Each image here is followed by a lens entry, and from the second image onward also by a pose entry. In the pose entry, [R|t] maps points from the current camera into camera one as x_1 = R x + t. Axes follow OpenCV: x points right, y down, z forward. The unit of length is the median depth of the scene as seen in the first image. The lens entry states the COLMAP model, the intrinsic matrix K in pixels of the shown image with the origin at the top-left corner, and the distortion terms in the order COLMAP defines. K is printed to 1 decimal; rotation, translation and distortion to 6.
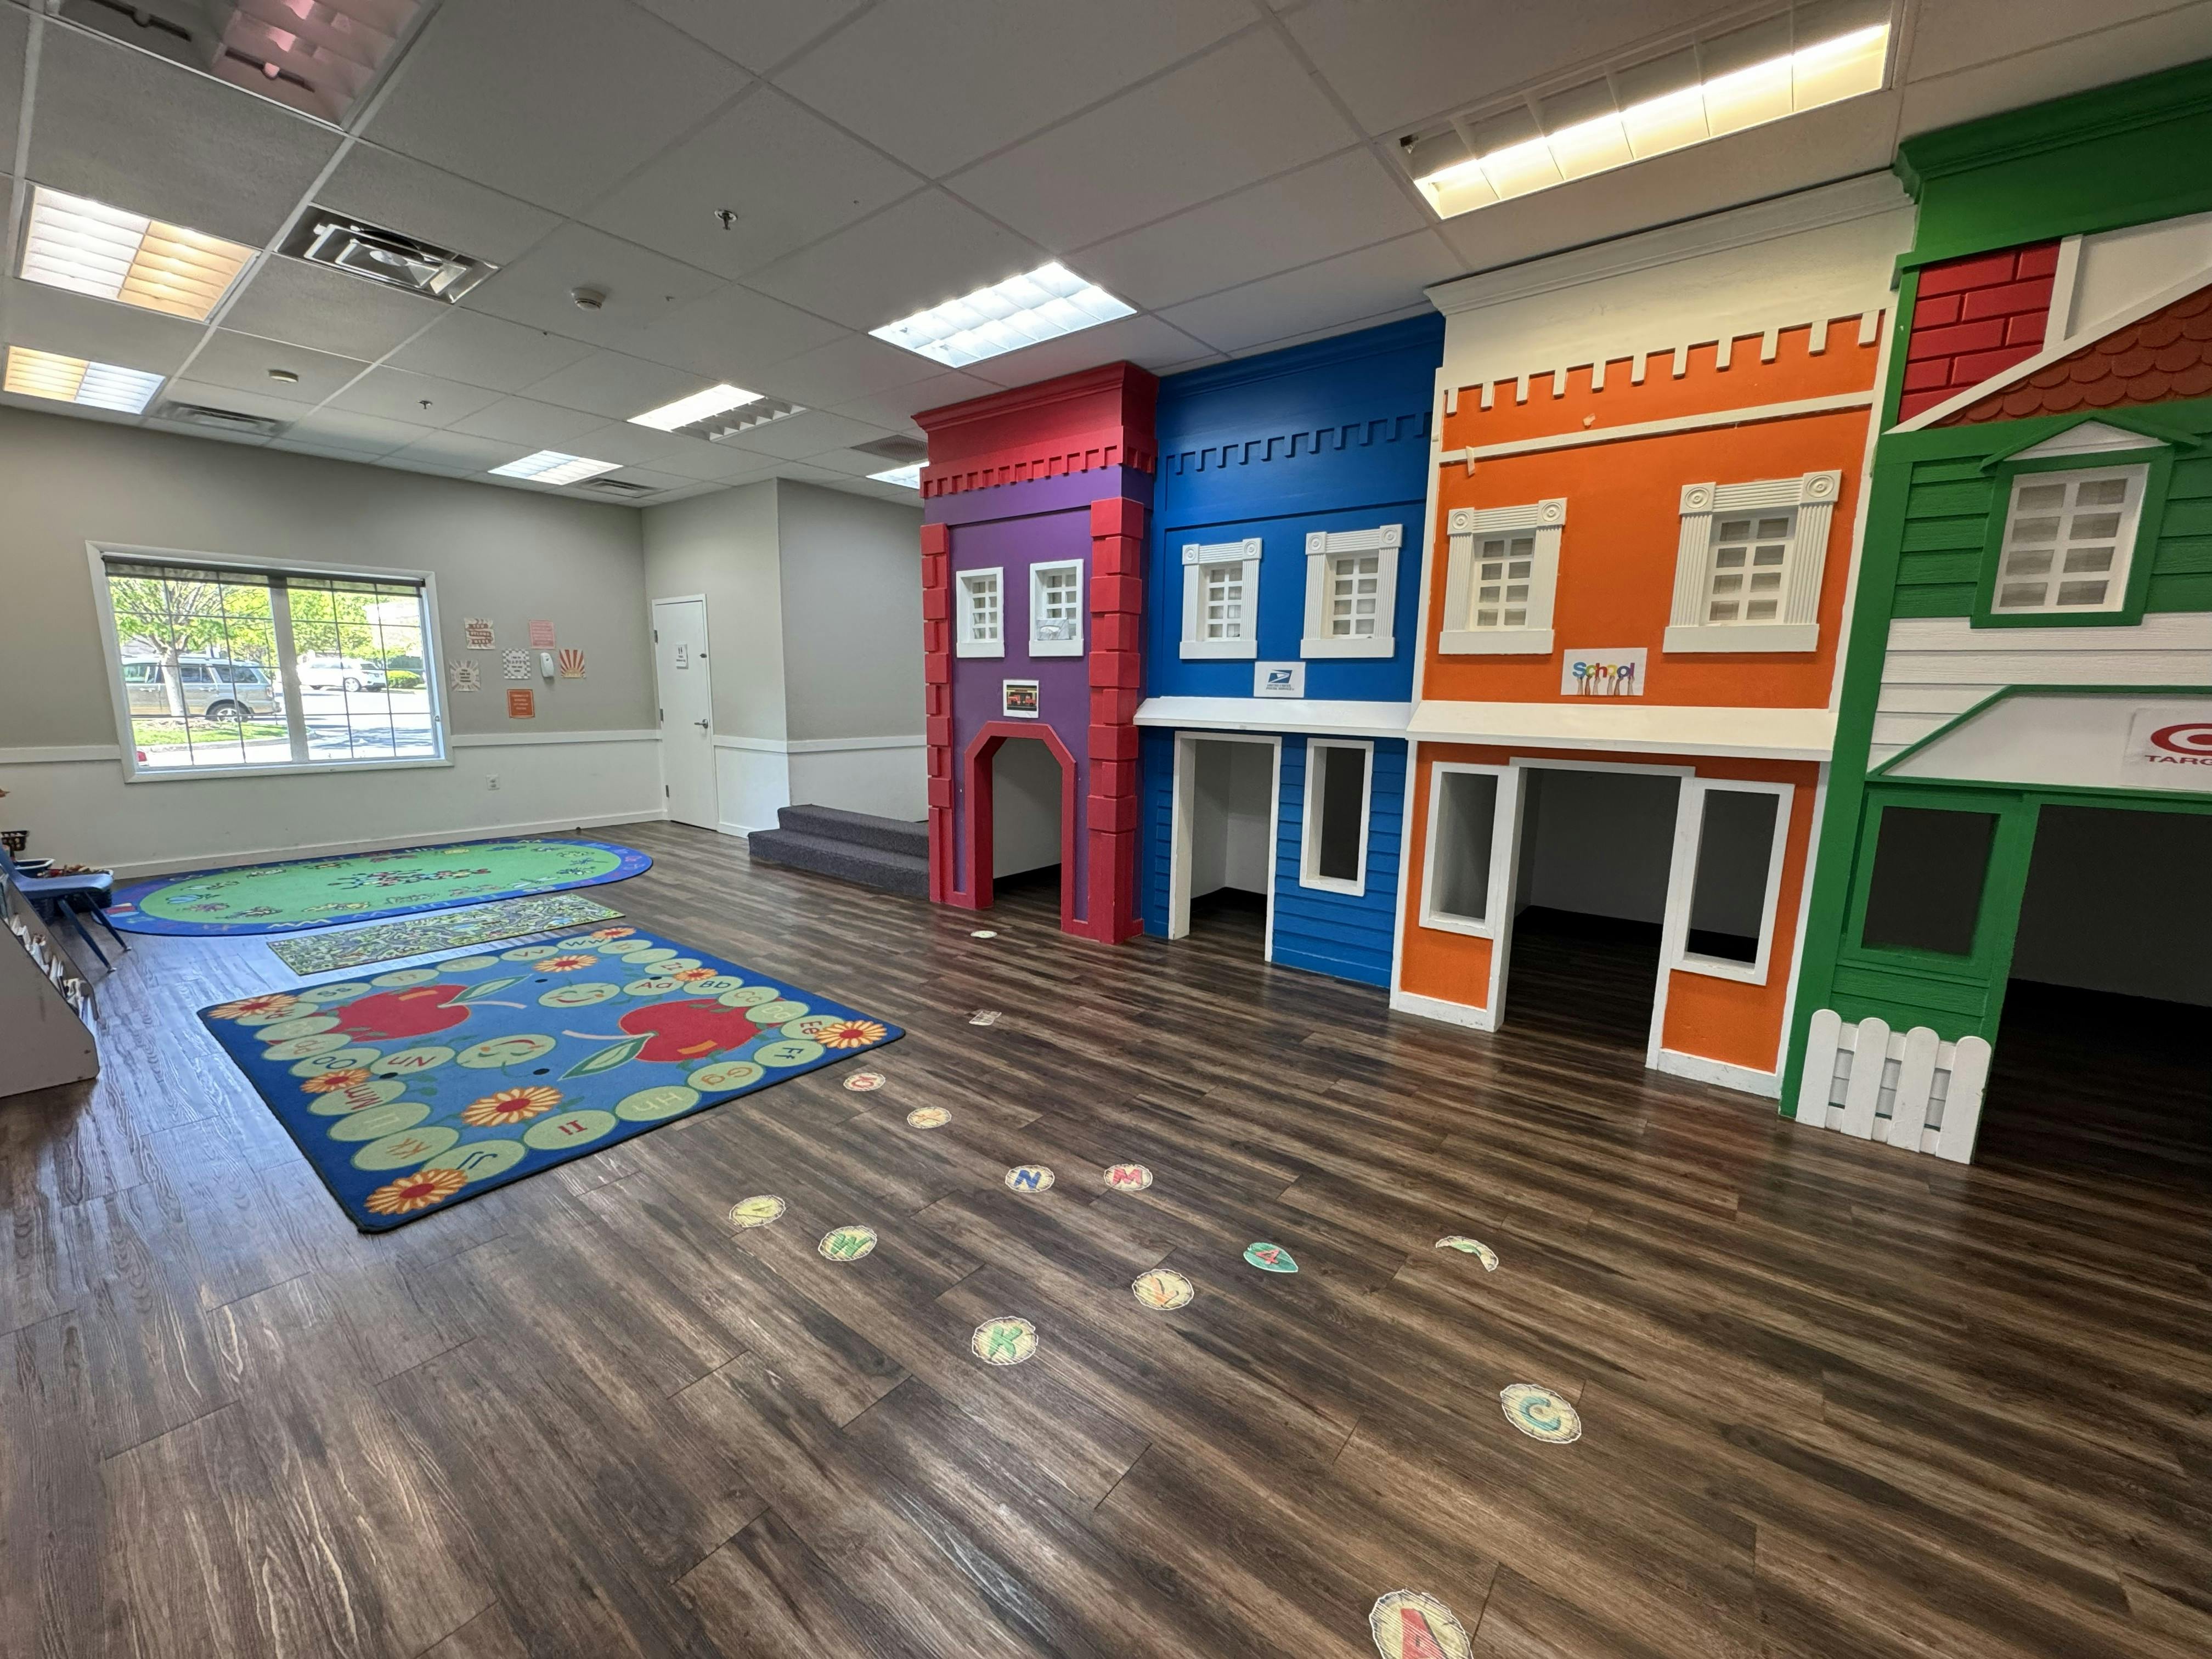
lens RADIAL K [[884.0, 0, 1098.3], [0, 884.0, 828.3], [0, 0, 1]] dist [-0.006287, 0.000651]
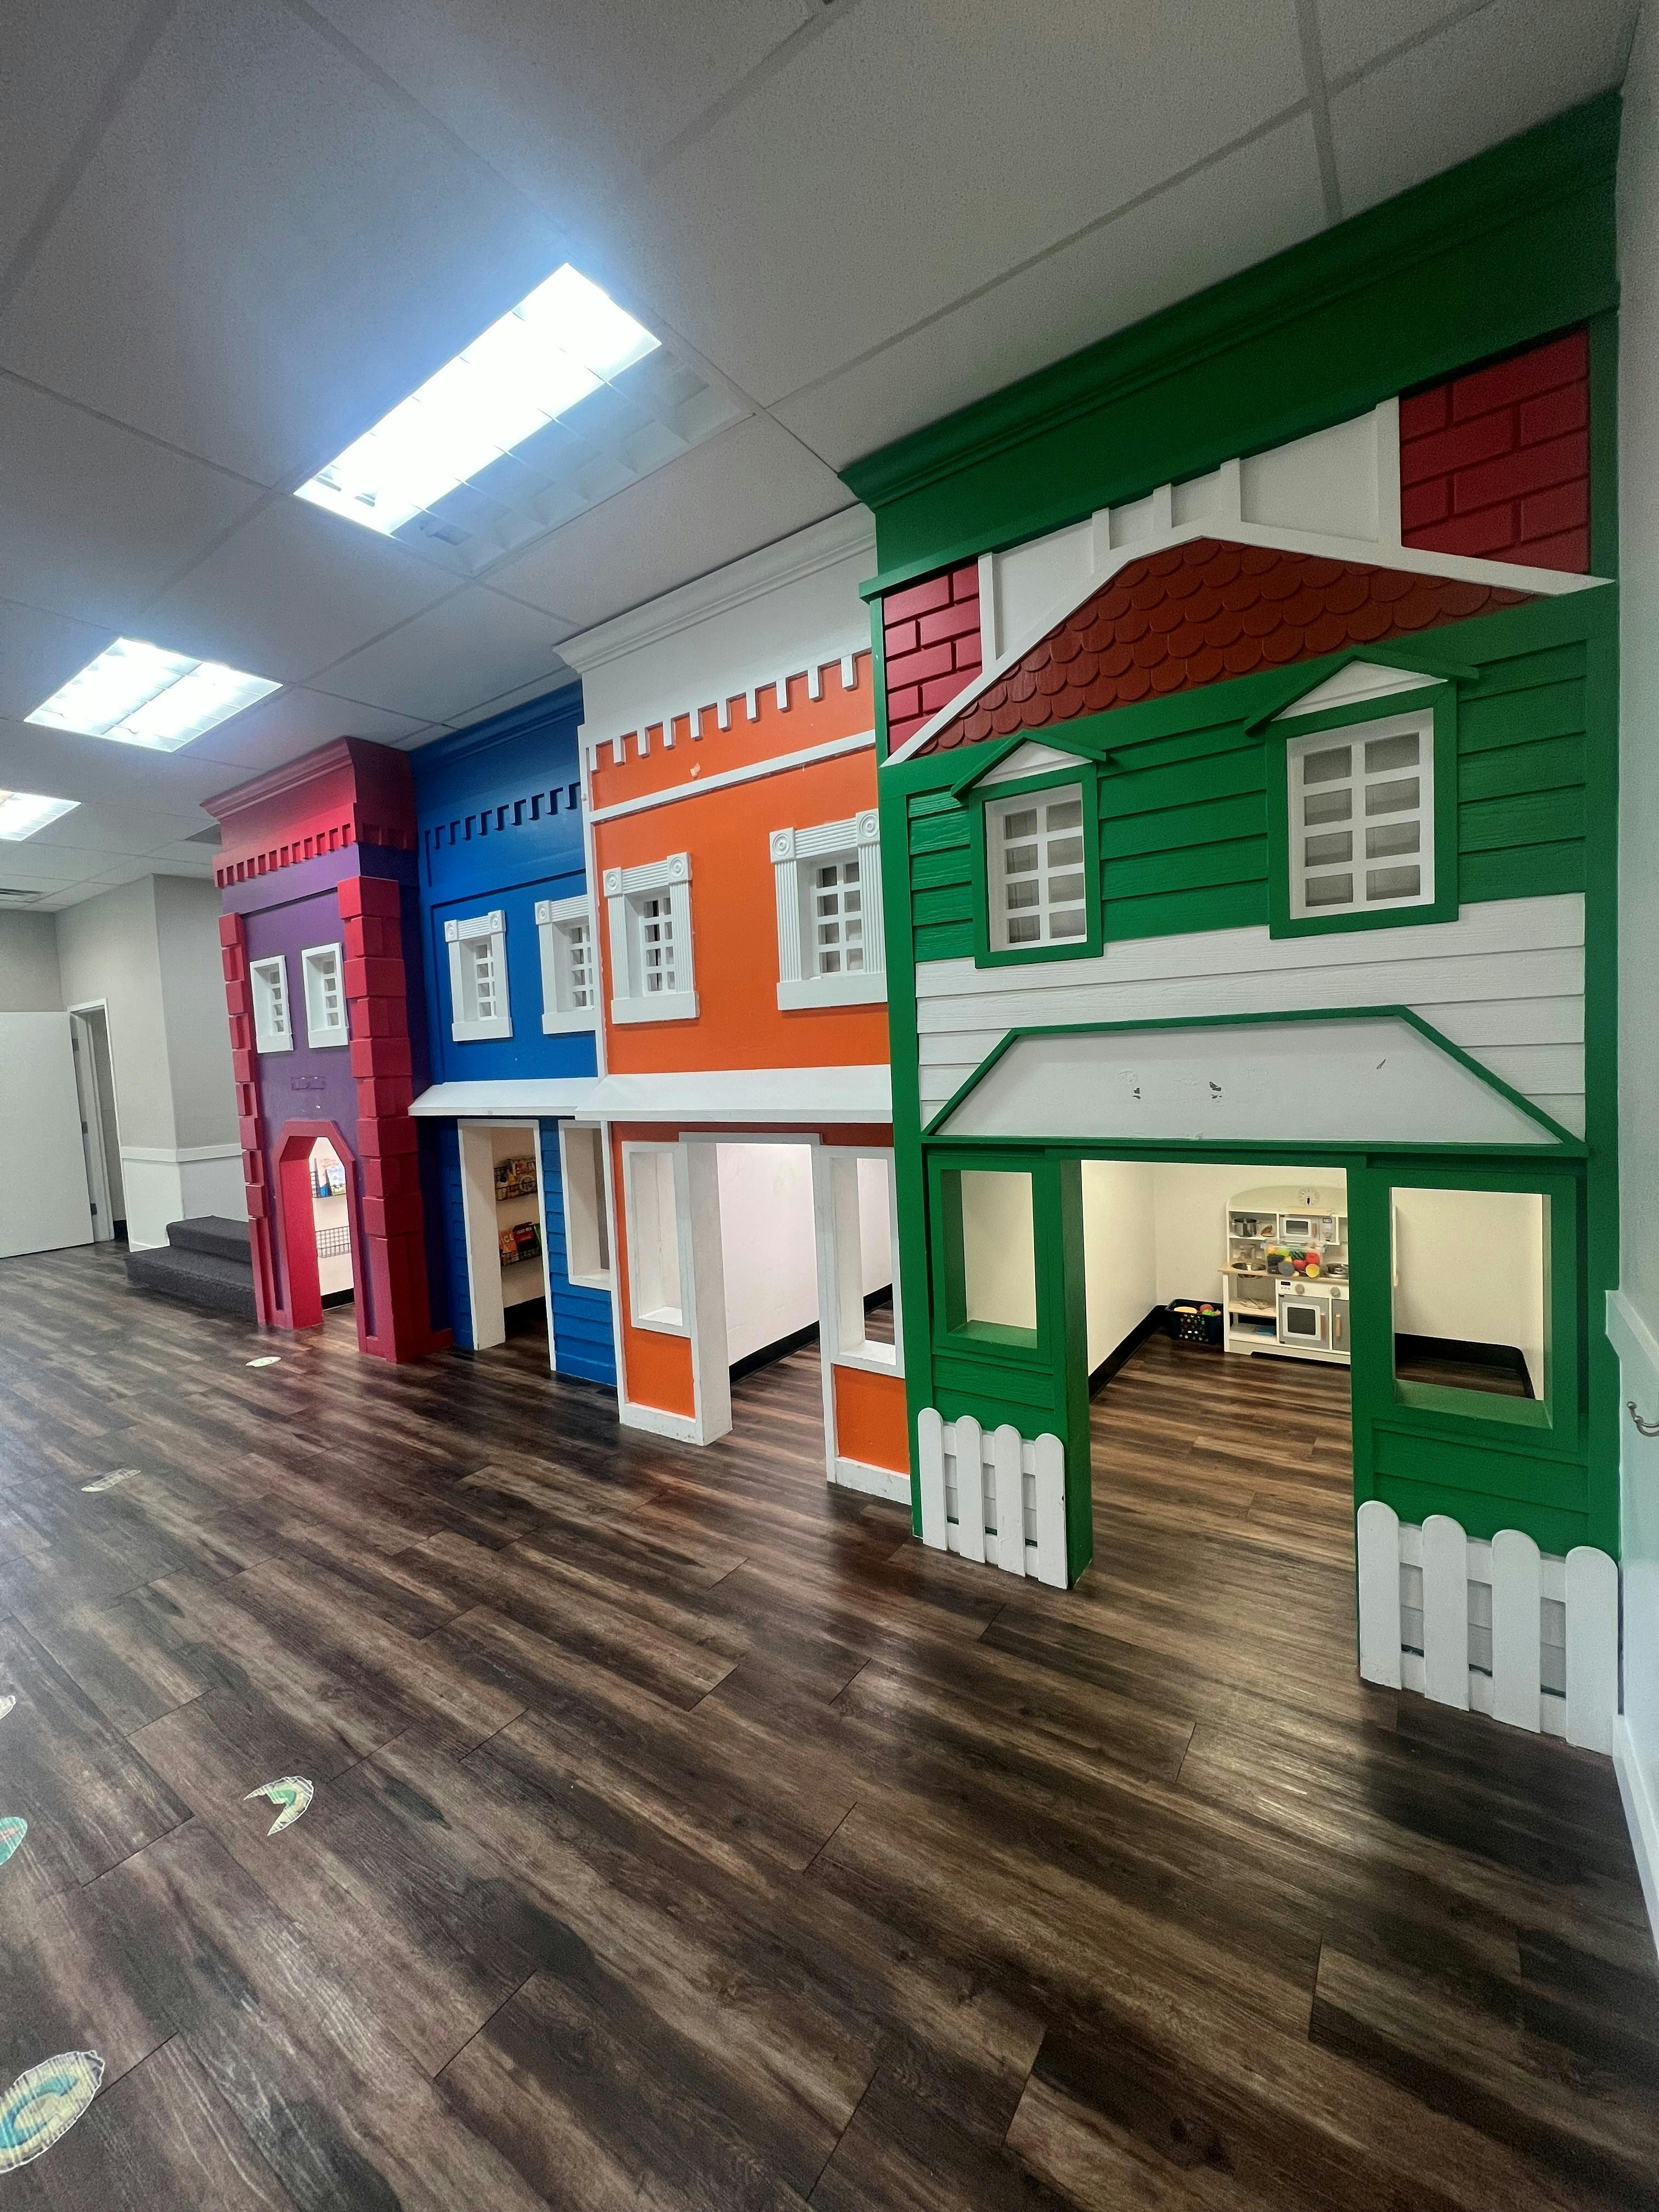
lens RADIAL K [[884.0, 0, 842.1], [0, 884.0, 1099.1], [0, 0, 1]] dist [-0.006287, 0.000651]
pose [[0.995801, -0.067573, 0.061754, 0.611040], [0.073792, 0.991763, -0.104690, -0.008431], [-0.054171, 0.108808, 0.992586, 0.097913]]
